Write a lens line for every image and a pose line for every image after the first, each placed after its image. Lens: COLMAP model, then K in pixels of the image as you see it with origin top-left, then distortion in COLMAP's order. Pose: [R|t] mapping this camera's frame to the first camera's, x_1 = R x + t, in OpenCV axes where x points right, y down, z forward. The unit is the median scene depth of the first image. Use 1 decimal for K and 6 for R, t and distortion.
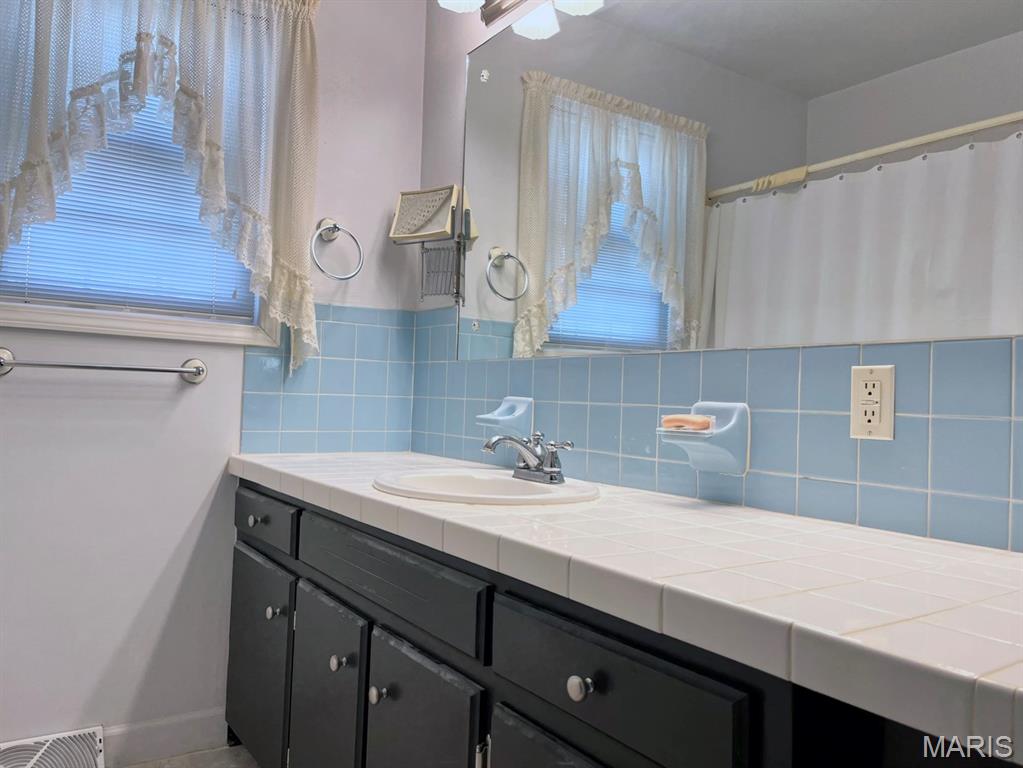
lens RADIAL K [[779.7, 0, 496.2], [0, 779.7, 385.6], [0, 0, 1]] dist [0.050625, -0.077409]
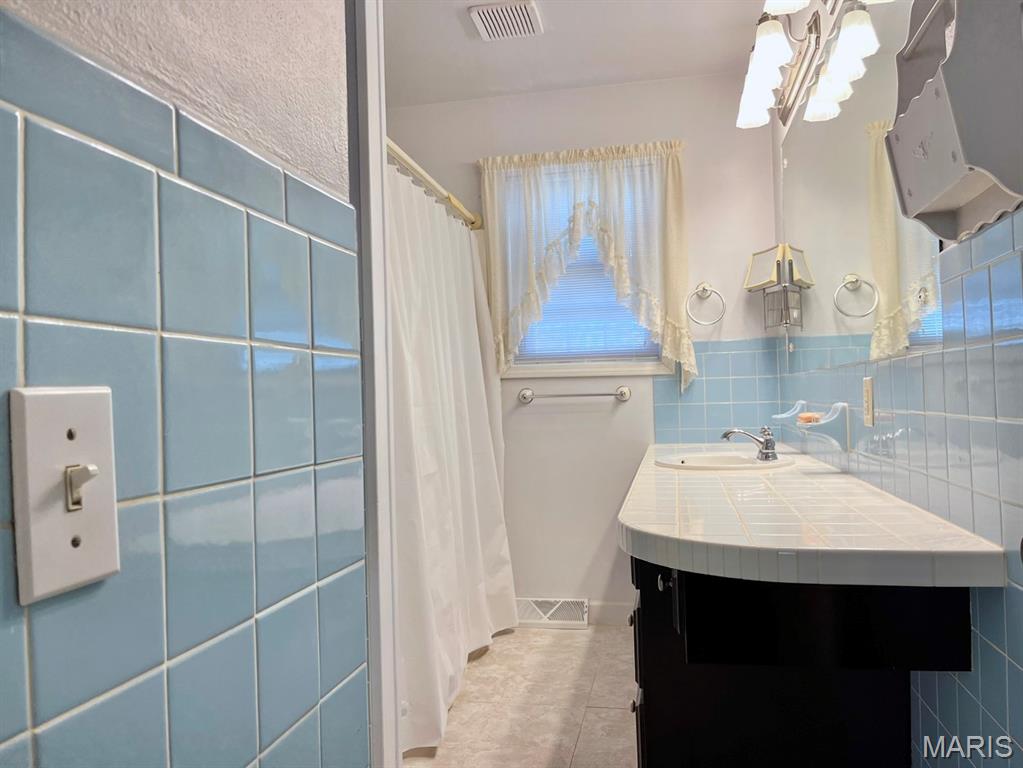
lens RADIAL K [[779.7, 0, 496.2], [0, 779.7, 385.6], [0, 0, 1]] dist [0.050625, -0.077409]
pose [[0.684969, -0.064989, -0.725668, 0.603860], [0.068050, 0.997366, -0.025088, -0.012135], [0.725387, -0.032197, 0.687588, -0.309309]]
